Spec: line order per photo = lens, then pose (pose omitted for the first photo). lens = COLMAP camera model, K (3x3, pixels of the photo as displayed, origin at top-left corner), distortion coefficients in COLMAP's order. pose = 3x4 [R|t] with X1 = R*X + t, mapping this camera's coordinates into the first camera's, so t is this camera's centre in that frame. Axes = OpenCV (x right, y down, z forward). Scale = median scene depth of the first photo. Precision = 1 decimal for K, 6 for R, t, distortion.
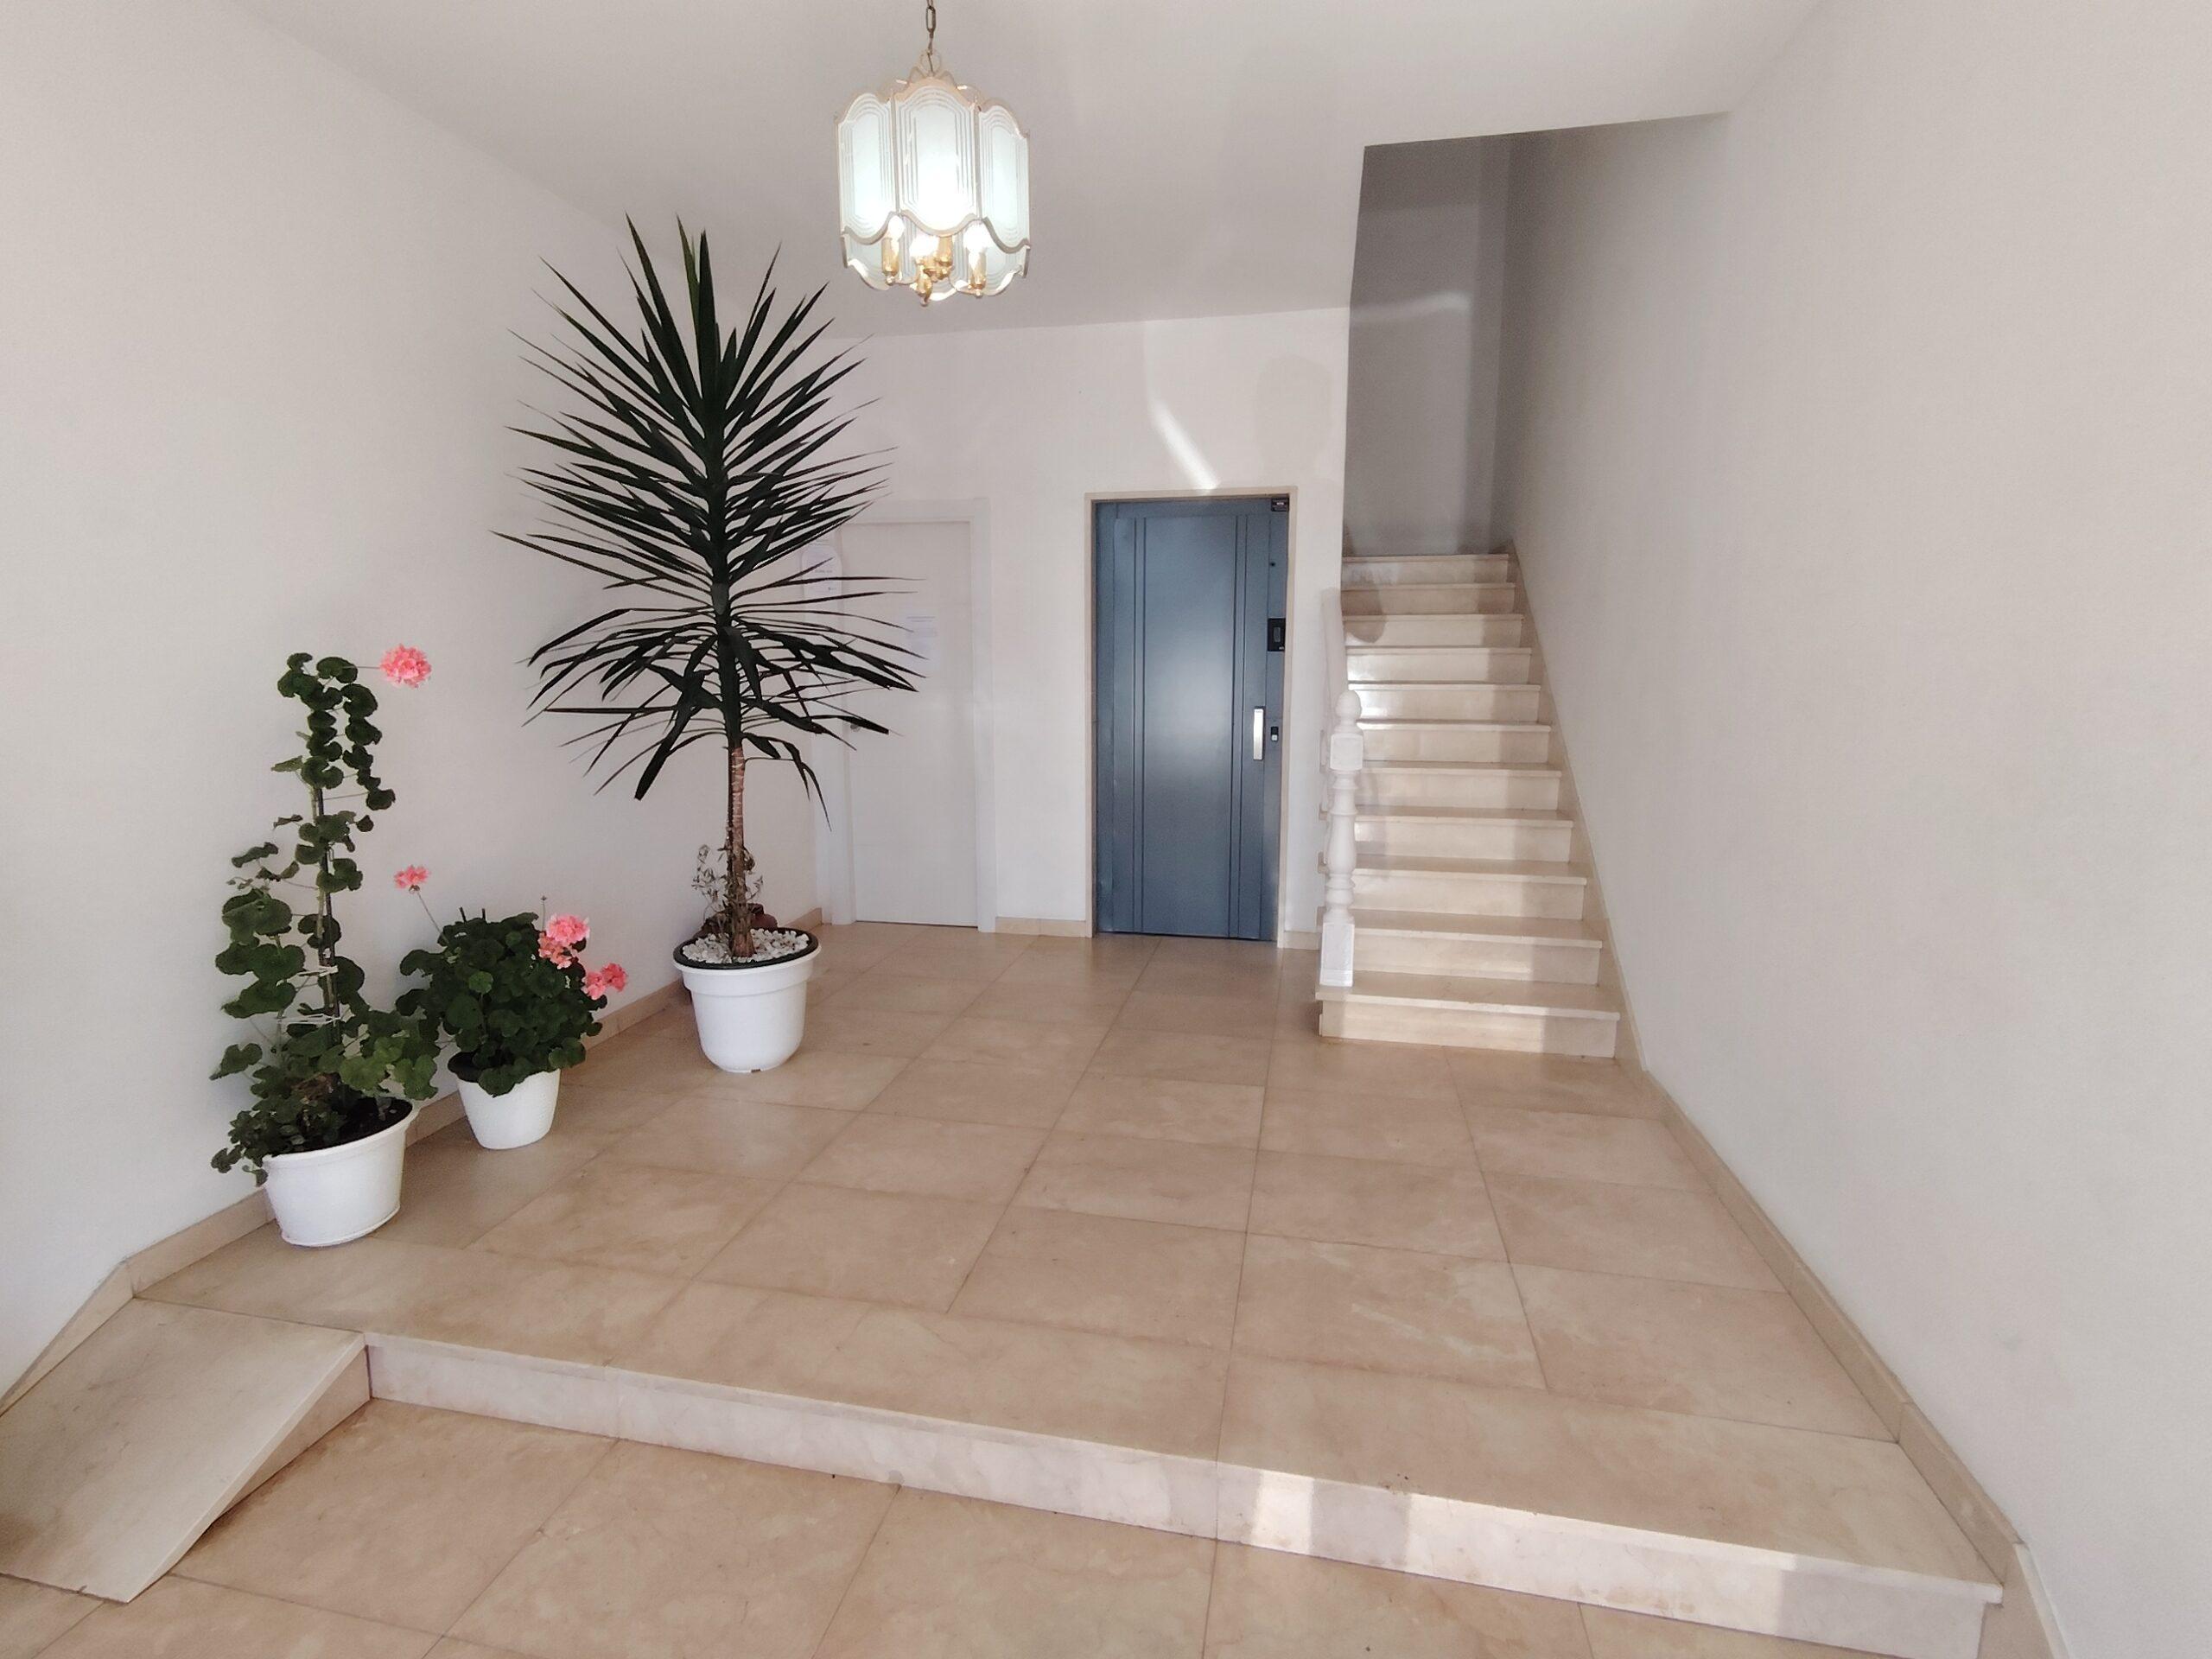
lens RADIAL K [[1050.1, 0, 1101.0], [0, 1050.1, 825.8], [0, 0, 1]] dist [0.009269, -0.006948]
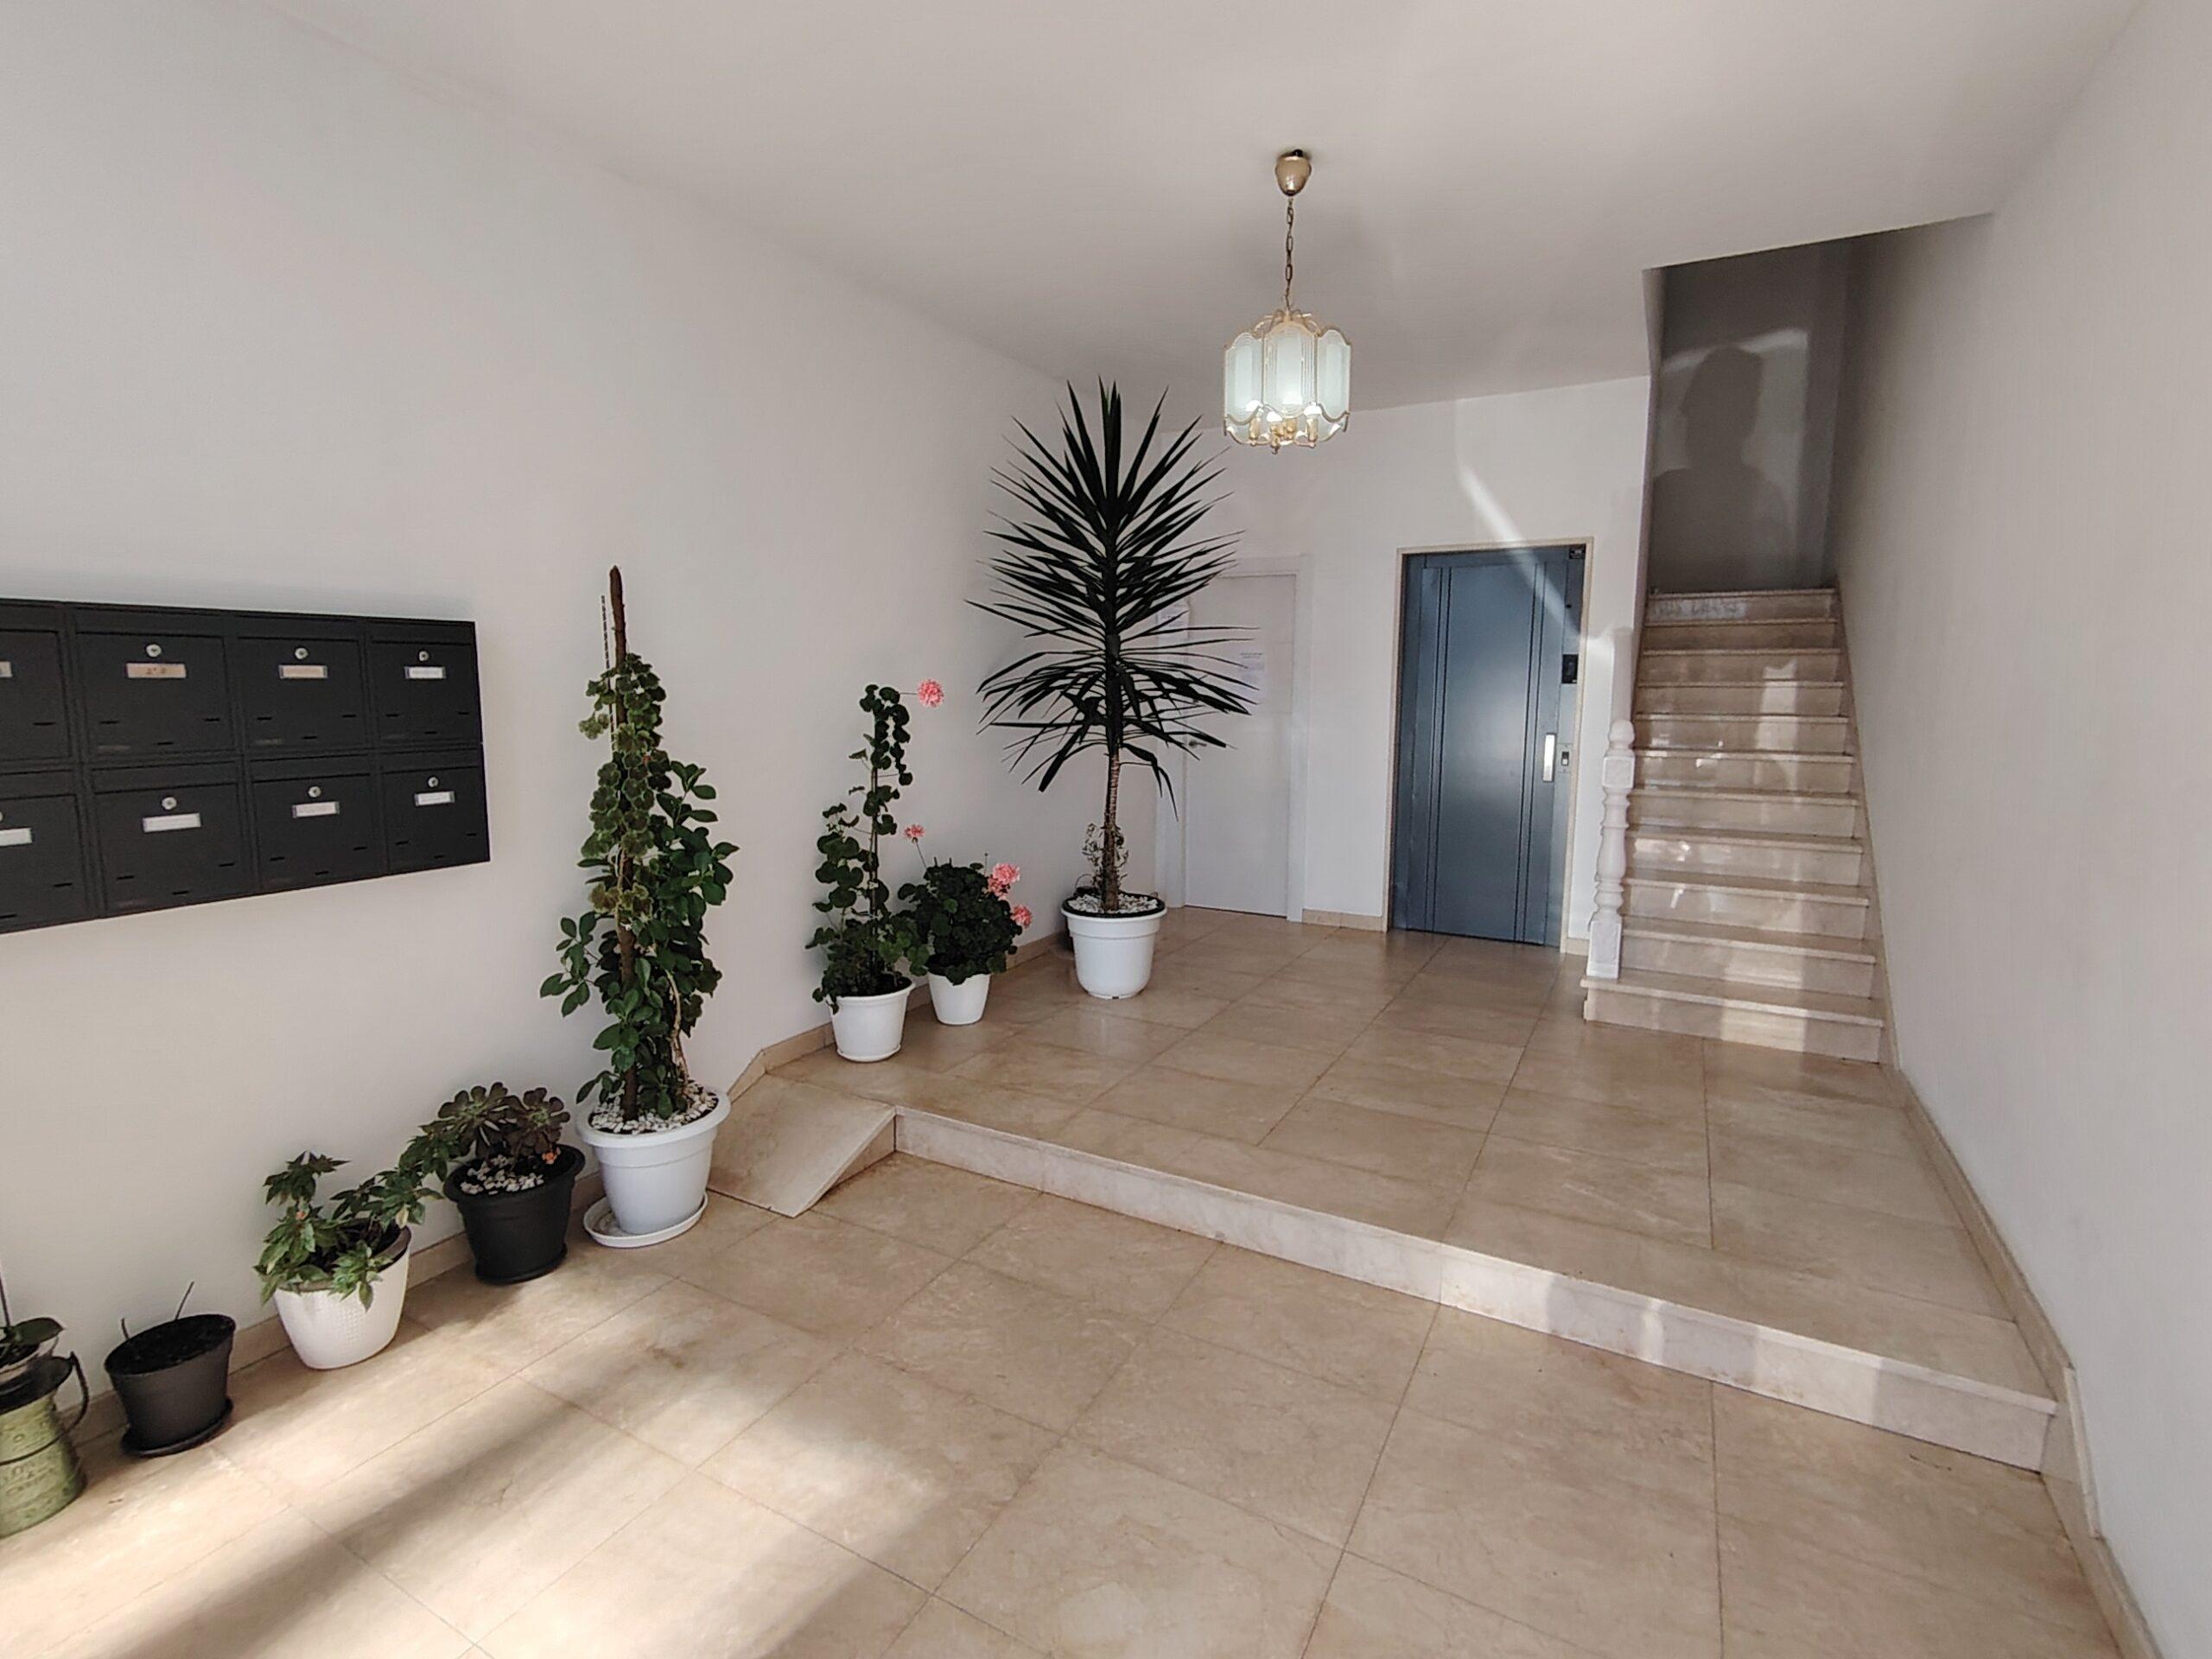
lens RADIAL K [[1050.1, 0, 1113.5], [0, 1050.1, 823.2], [0, 0, 1]] dist [0.009269, -0.006948]
pose [[0.959765, 0.042305, -0.277598, 0.034423], [-0.050064, 0.998527, -0.020919, 0.049467], [0.276304, 0.033975, 0.960470, -0.341729]]
